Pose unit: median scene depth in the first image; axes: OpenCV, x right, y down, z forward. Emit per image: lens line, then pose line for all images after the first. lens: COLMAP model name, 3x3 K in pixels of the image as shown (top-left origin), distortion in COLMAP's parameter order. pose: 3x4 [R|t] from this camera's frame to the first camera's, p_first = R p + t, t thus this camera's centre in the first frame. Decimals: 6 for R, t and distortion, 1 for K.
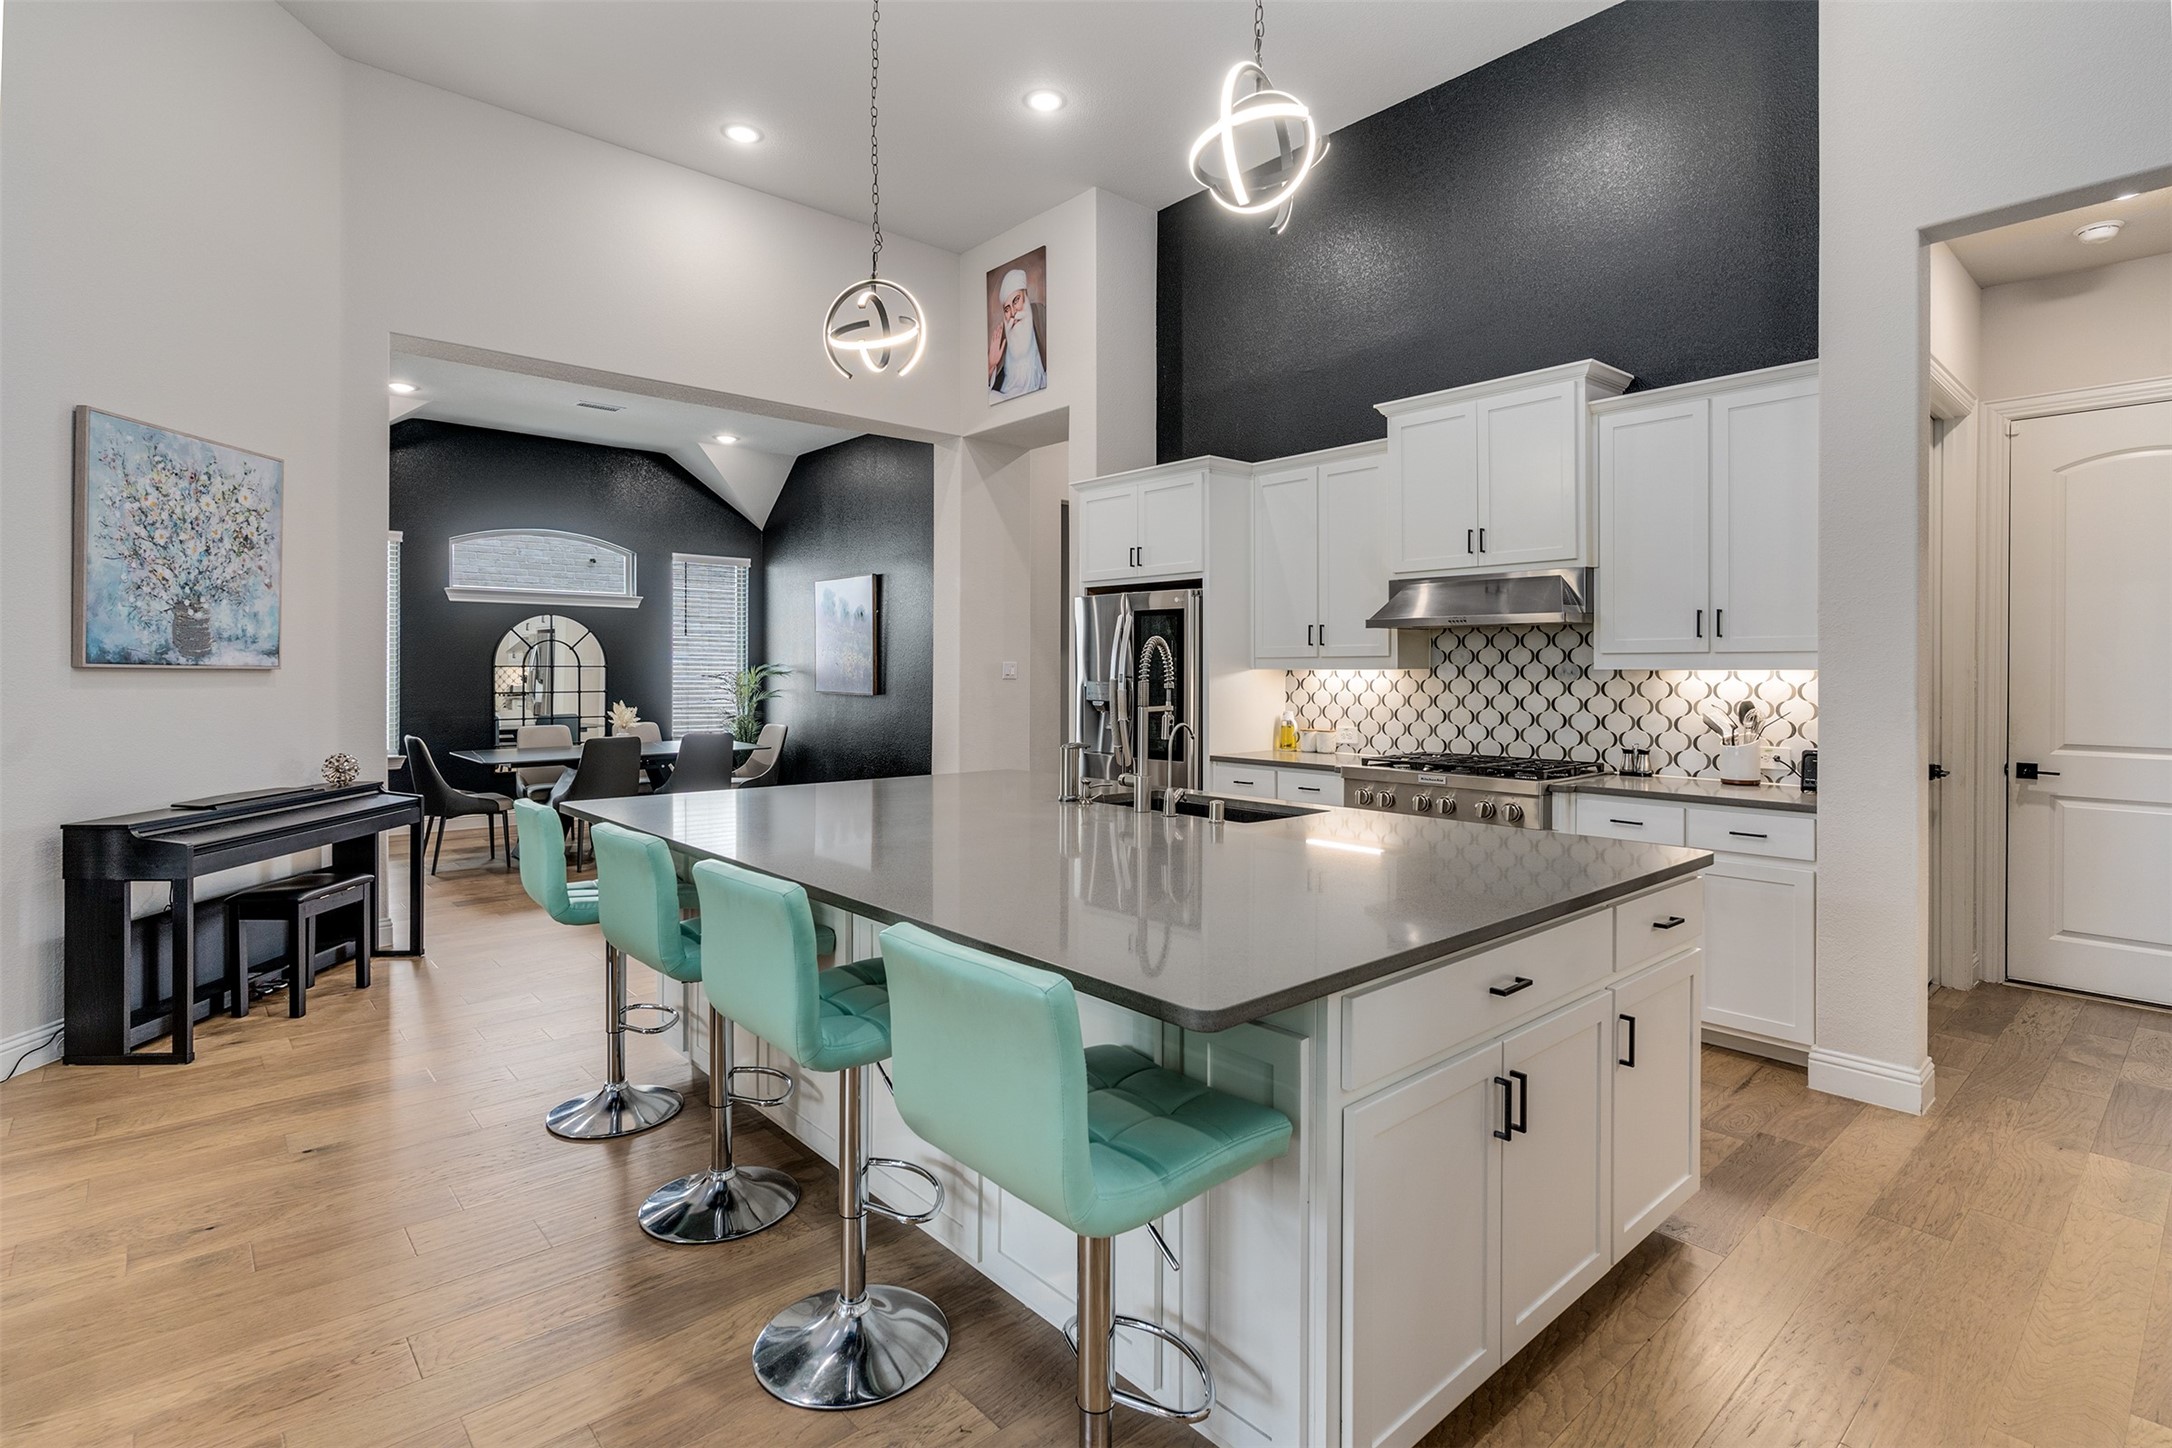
lens RADIAL K [[1050.1, 0, 1087.6], [0, 1050.1, 654.6], [0, 0, 1]] dist [0.001353, 0.000279]
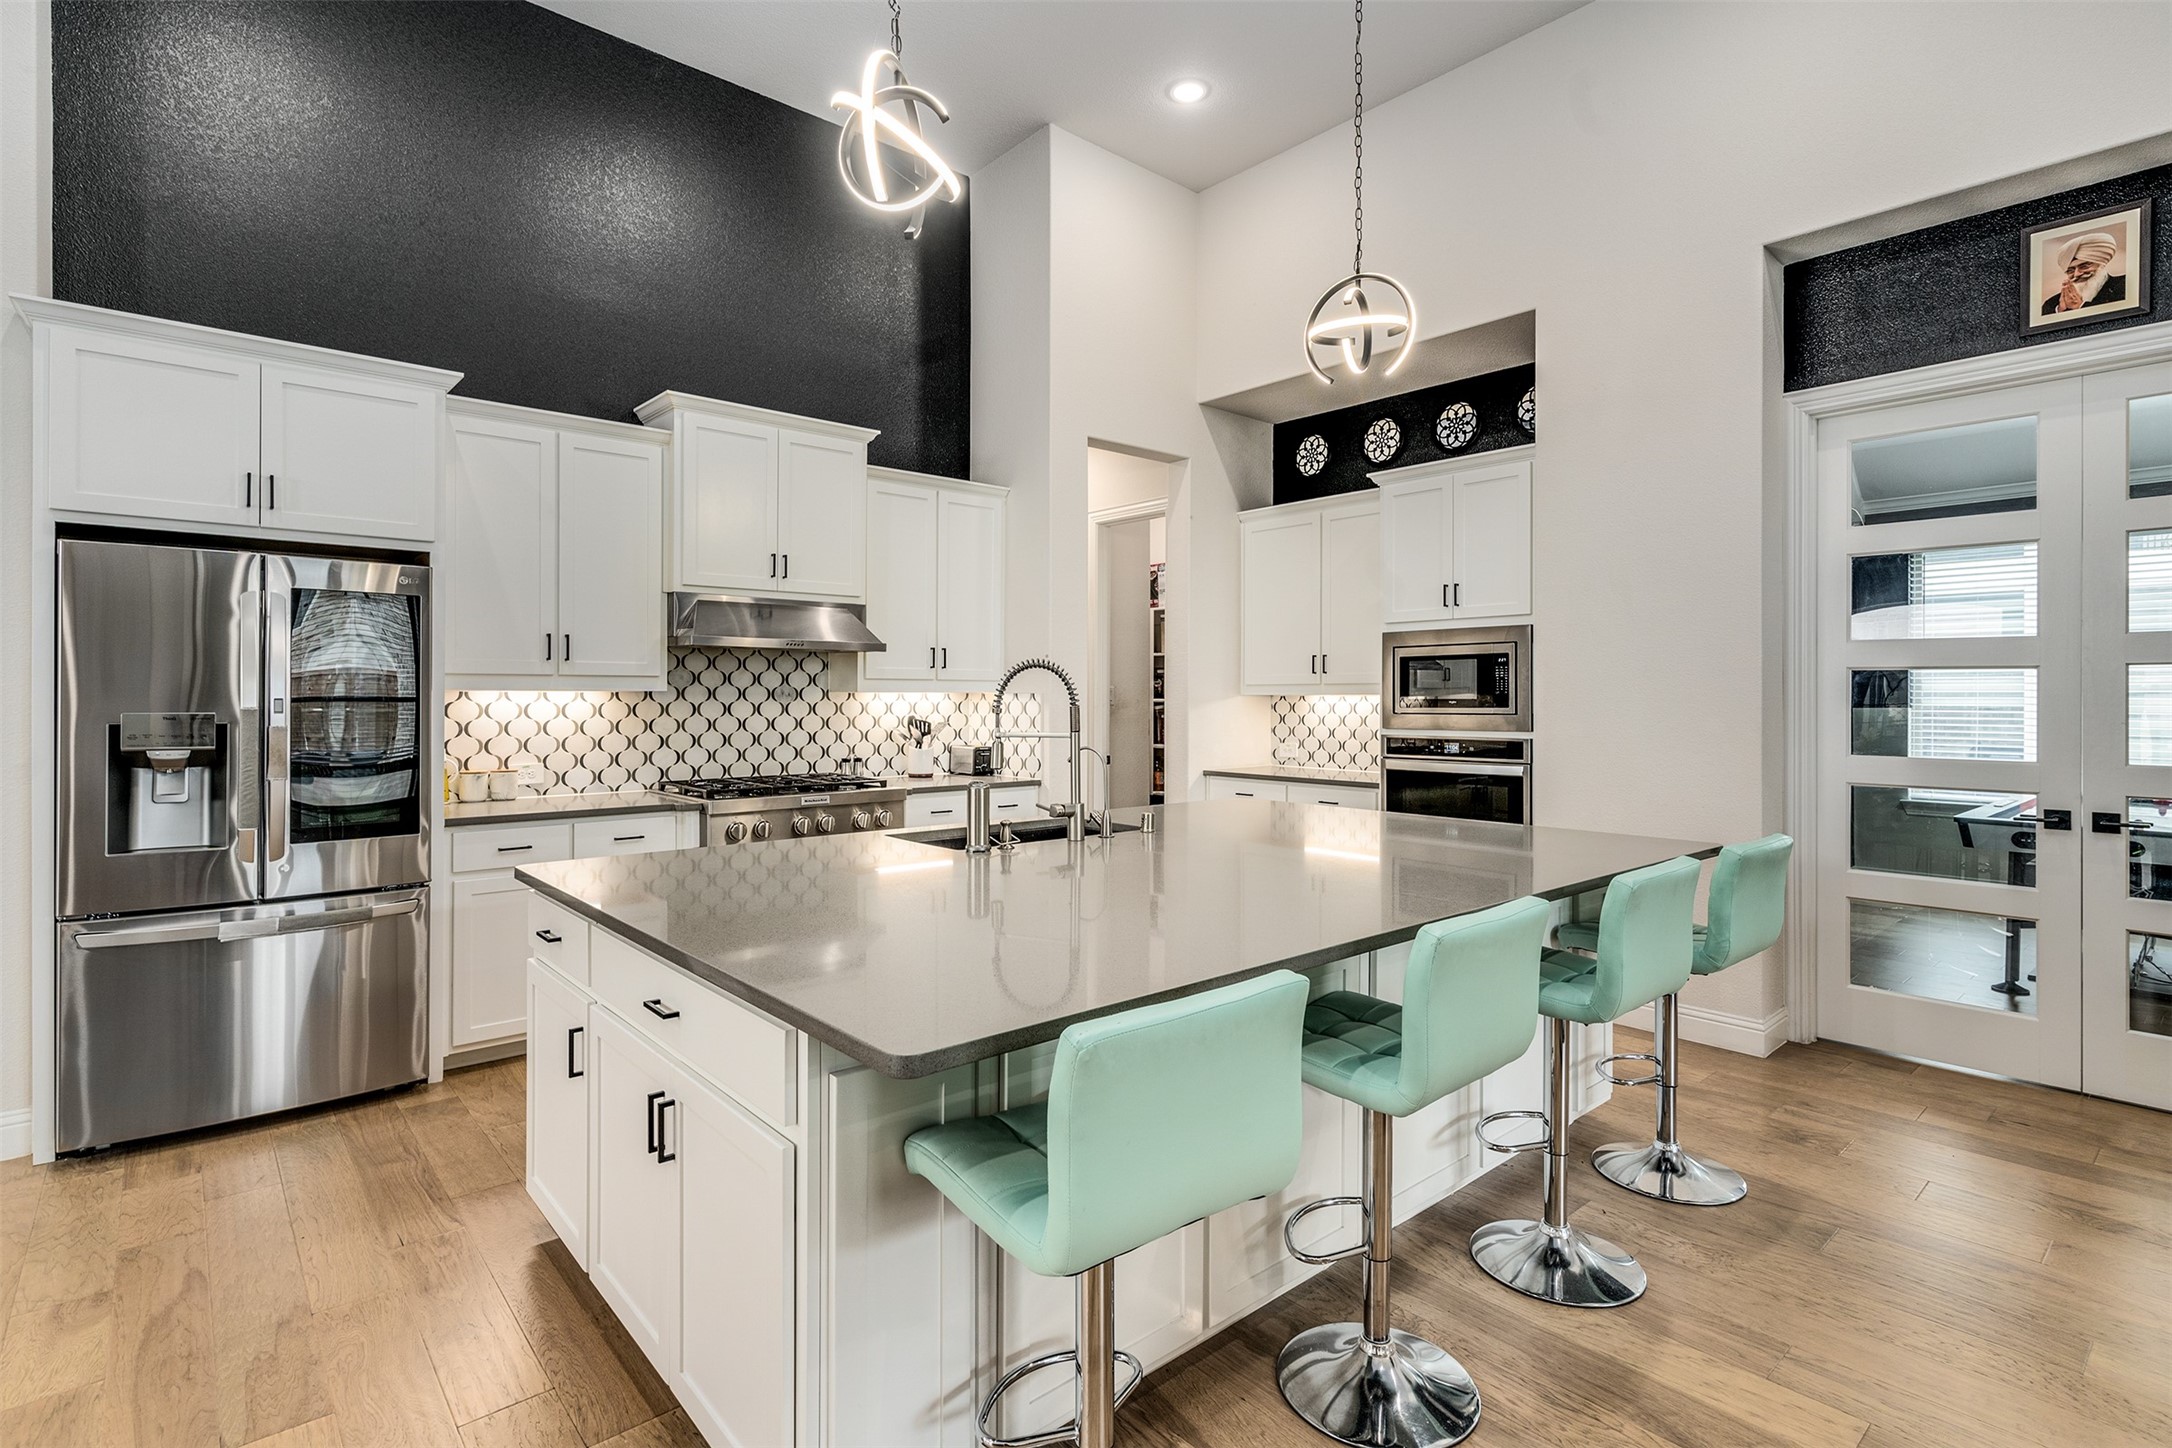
lens RADIAL K [[1040.0, 0, 1075.0], [0, 1040.0, 701.2], [0, 0, 1]] dist [0.000452, -0.000024]
pose [[0.017497, -0.009079, 0.999806, -0.615792], [-0.018294, 0.999788, 0.009399, 0.008180], [-0.999680, -0.018455, 0.017327, 0.671630]]
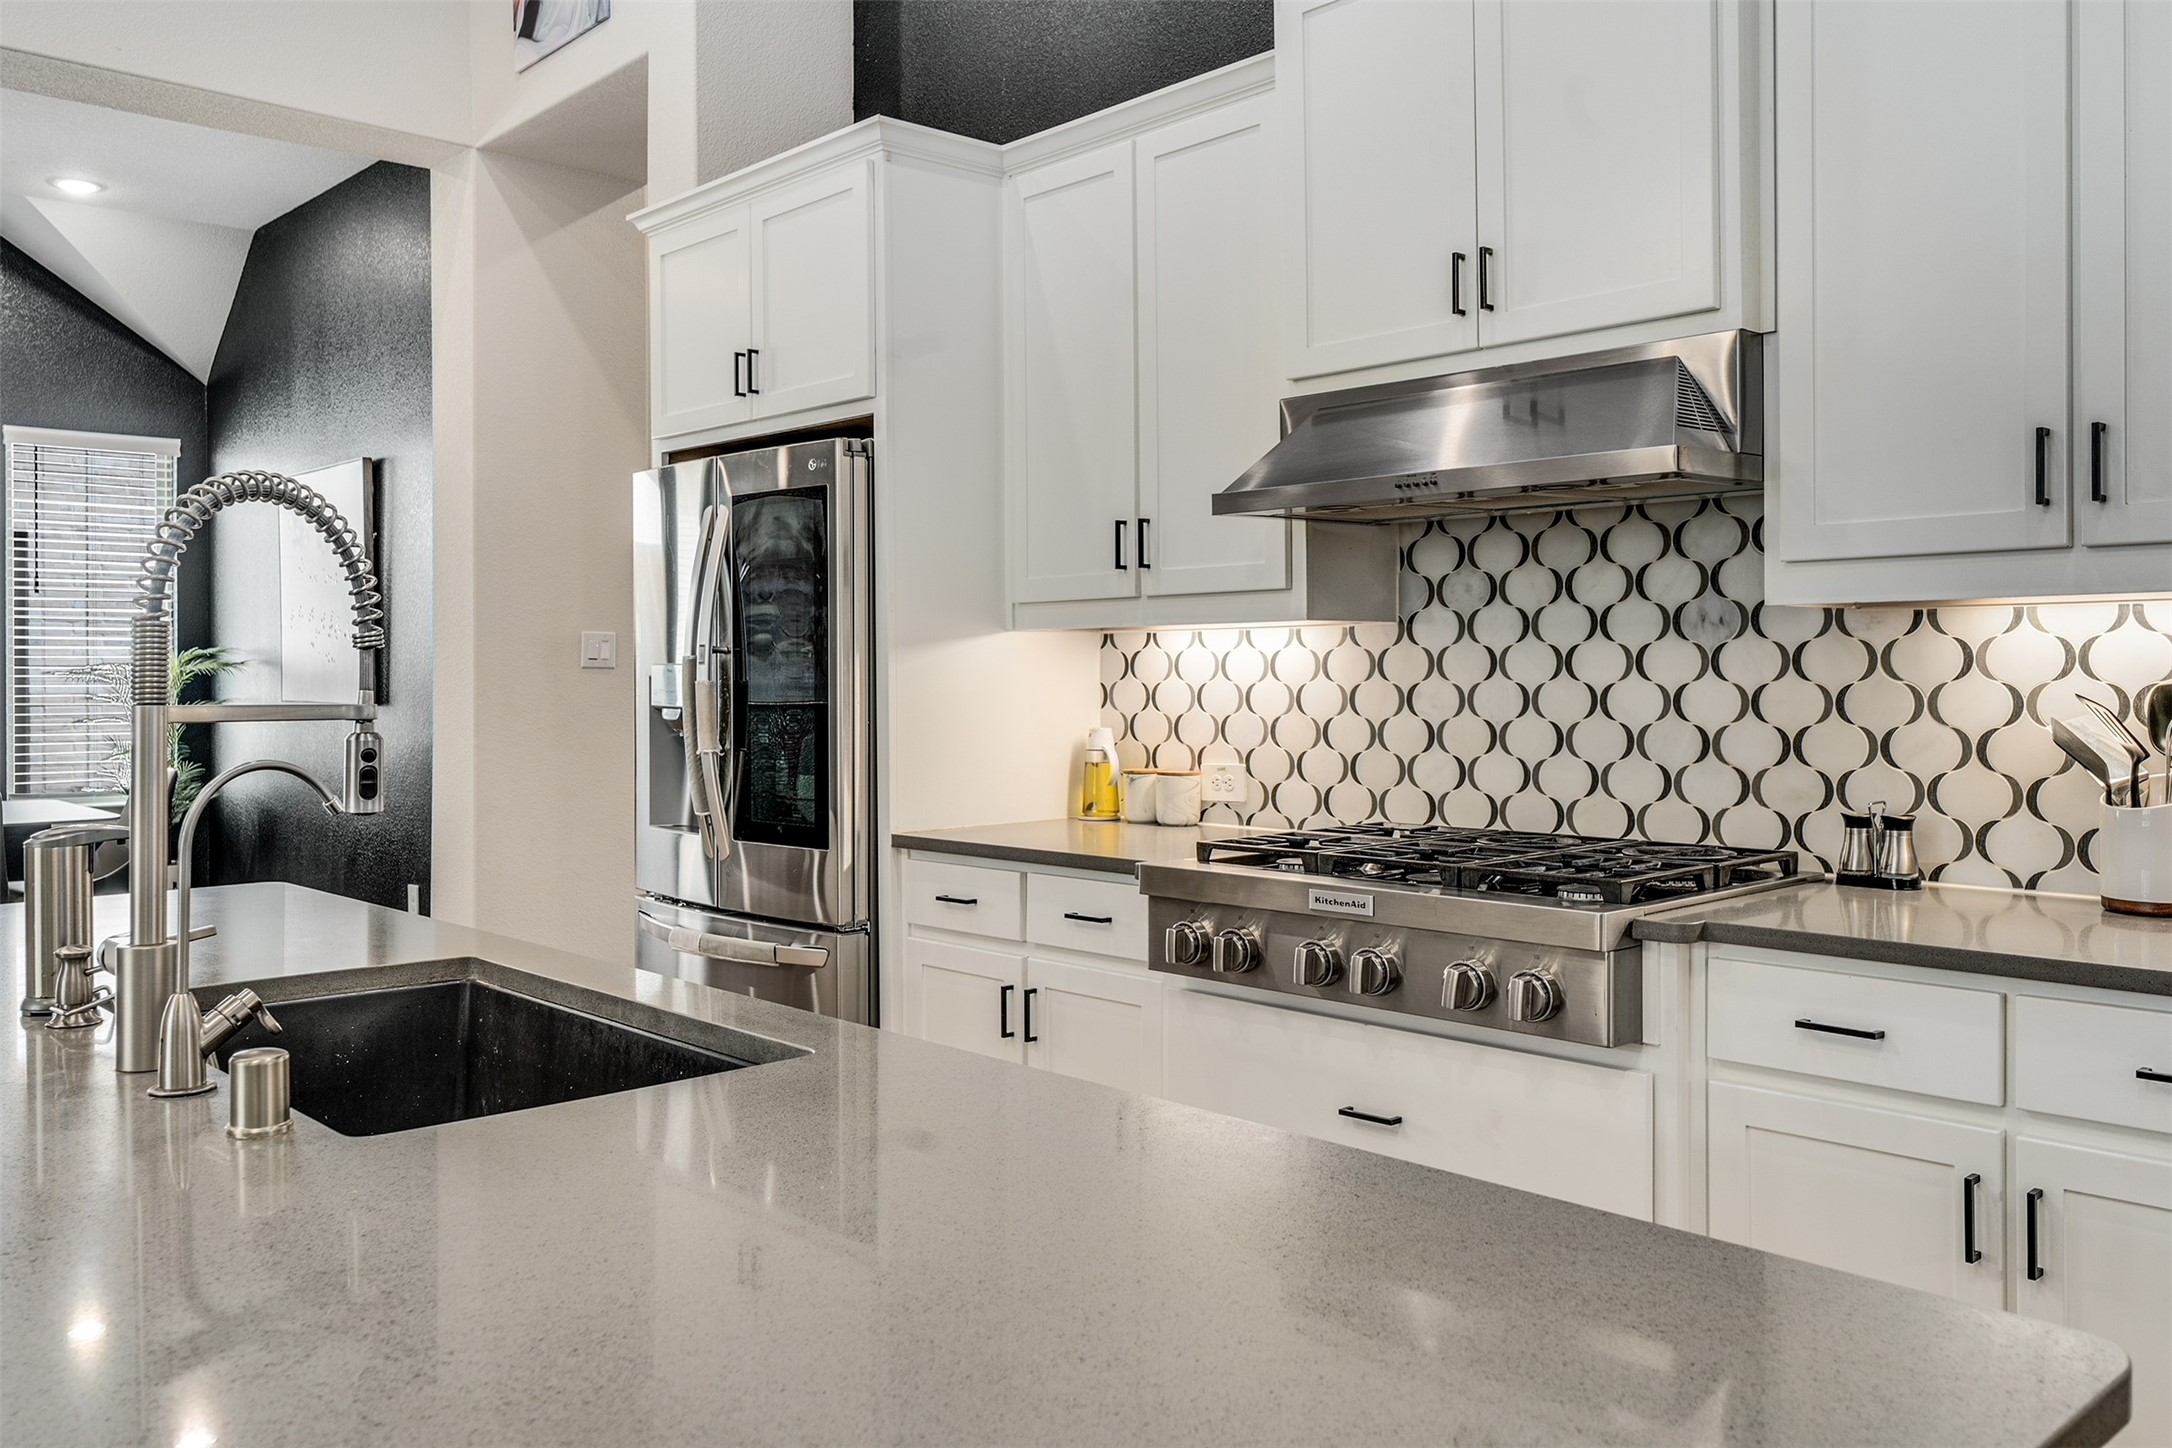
lens RADIAL K [[1711.4, 0, 1087.2], [0, 1711.4, 663.7], [0, 0, 1]] dist [0.001021, -0.000722]
pose [[0.999731, -0.008229, 0.021664, 0.206537], [0.008006, 0.999914, 0.010388, 0.024222], [-0.021748, -0.010212, 0.999711, 0.358908]]
